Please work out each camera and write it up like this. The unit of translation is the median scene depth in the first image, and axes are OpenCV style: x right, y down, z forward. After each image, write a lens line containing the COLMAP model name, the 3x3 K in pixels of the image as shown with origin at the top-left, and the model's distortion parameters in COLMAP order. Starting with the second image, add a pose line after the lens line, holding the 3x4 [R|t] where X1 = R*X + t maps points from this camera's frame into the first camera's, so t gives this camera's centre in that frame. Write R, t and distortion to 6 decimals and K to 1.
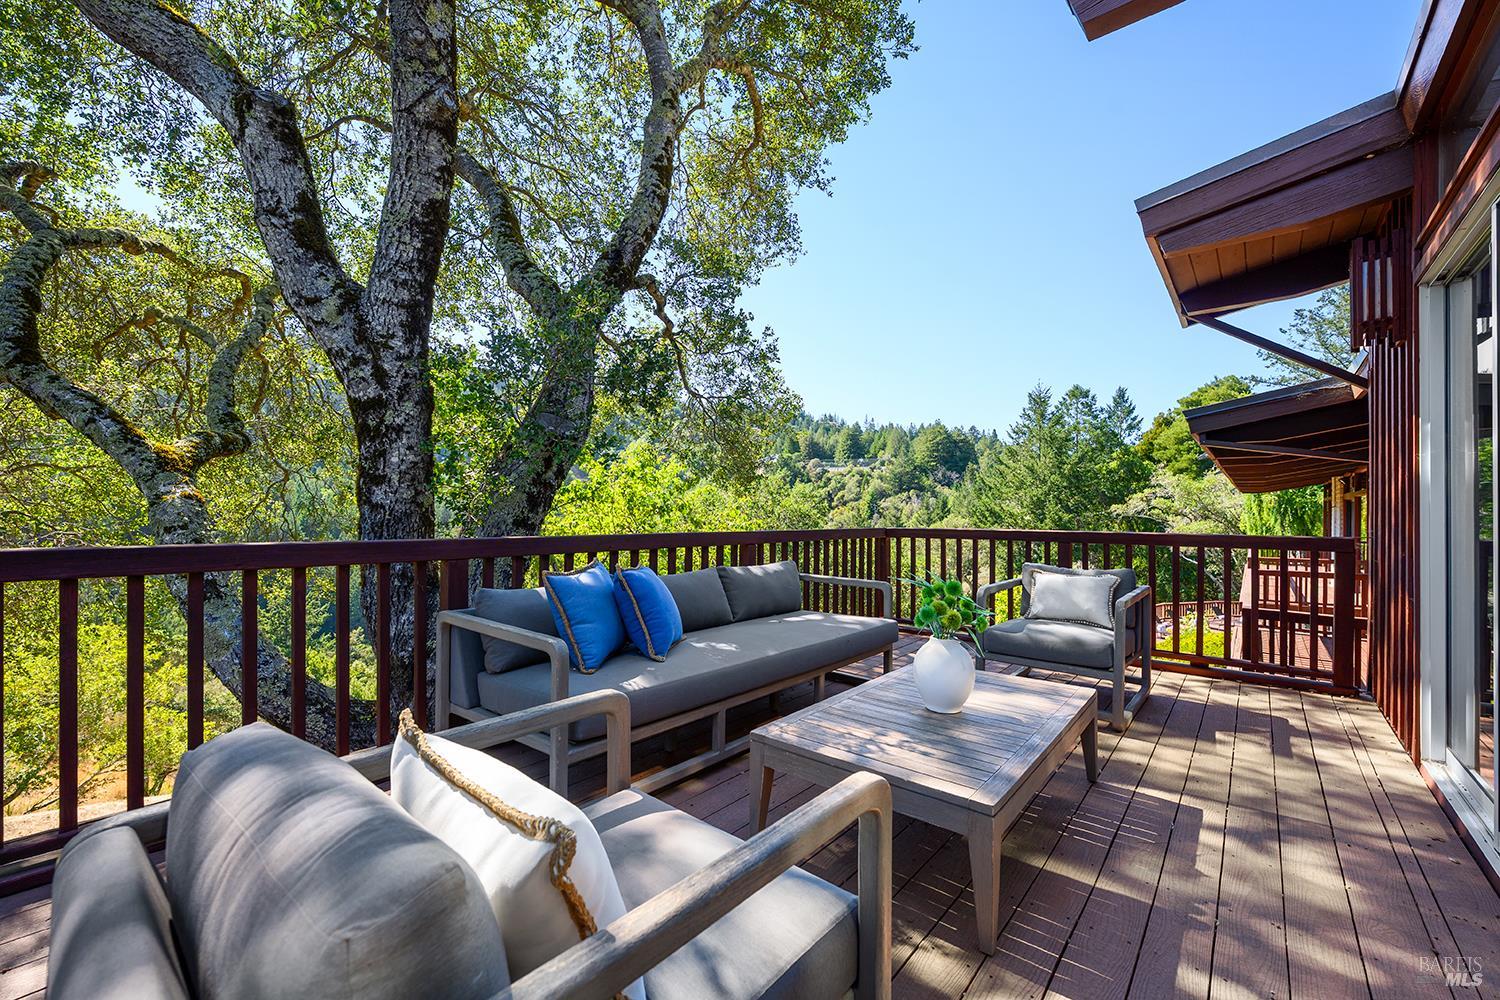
lens RADIAL K [[606.8, 0, 743.2], [0, 606.8, 481.6], [0, 0, 1]] dist [-0.003034, -0.000237]
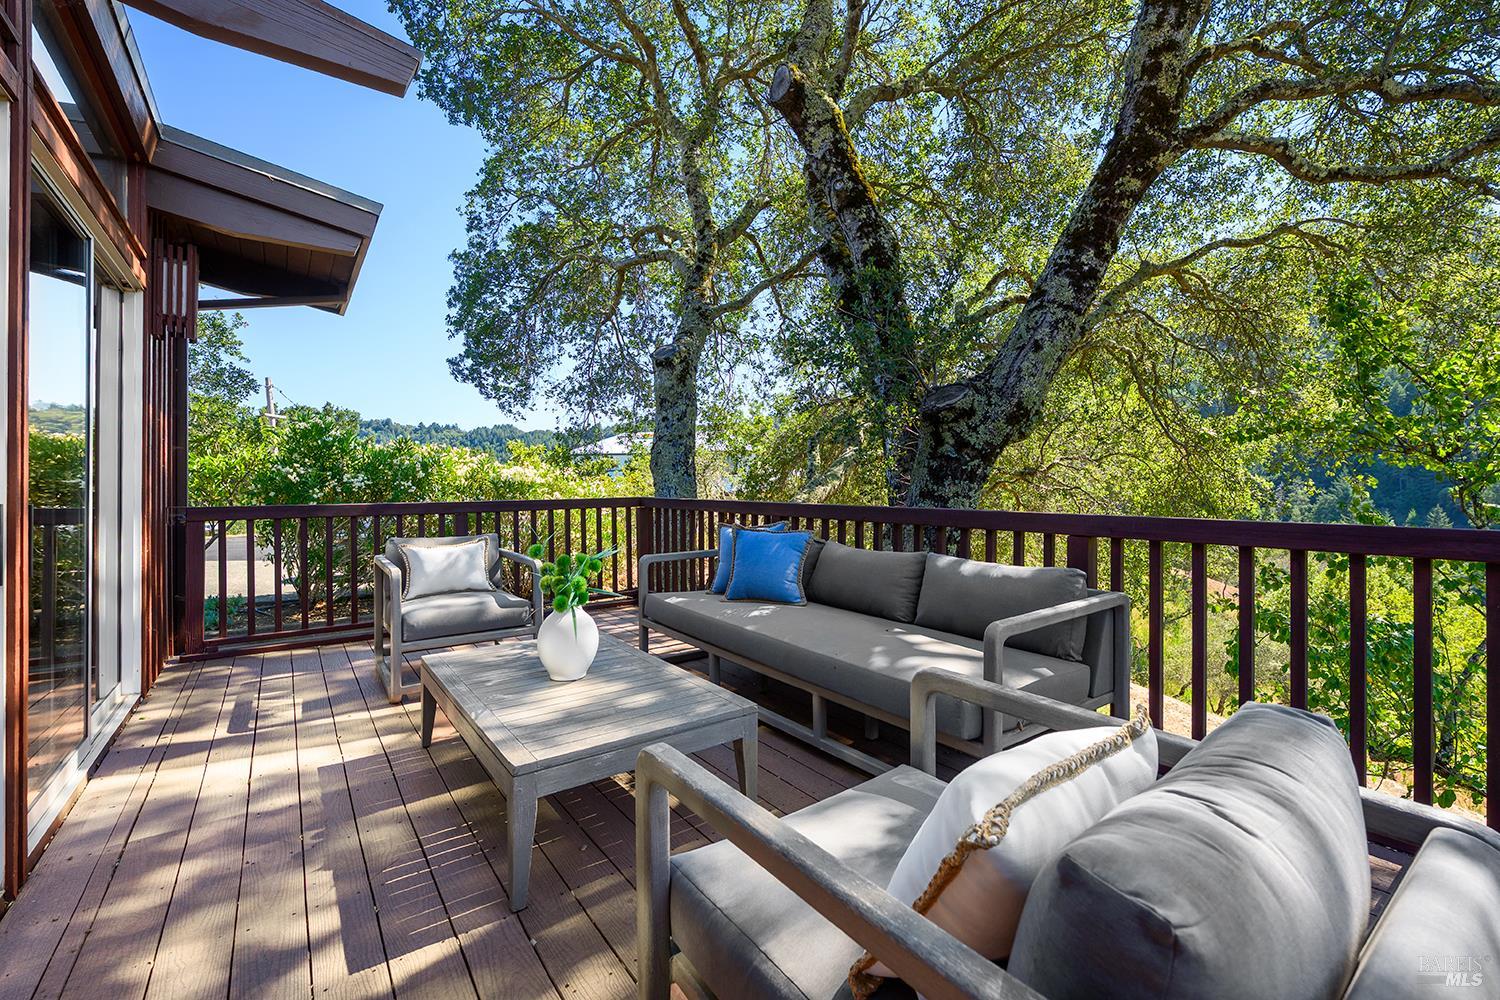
lens RADIAL K [[606.8, 0, 743.2], [0, 606.8, 481.6], [0, 0, 1]] dist [-0.003034, -0.000237]
pose [[-0.219442, -0.013787, -0.975528, 1.167826], [0.046227, 0.998630, -0.024512, 0.086237], [0.974530, -0.050475, -0.218504, 1.419557]]
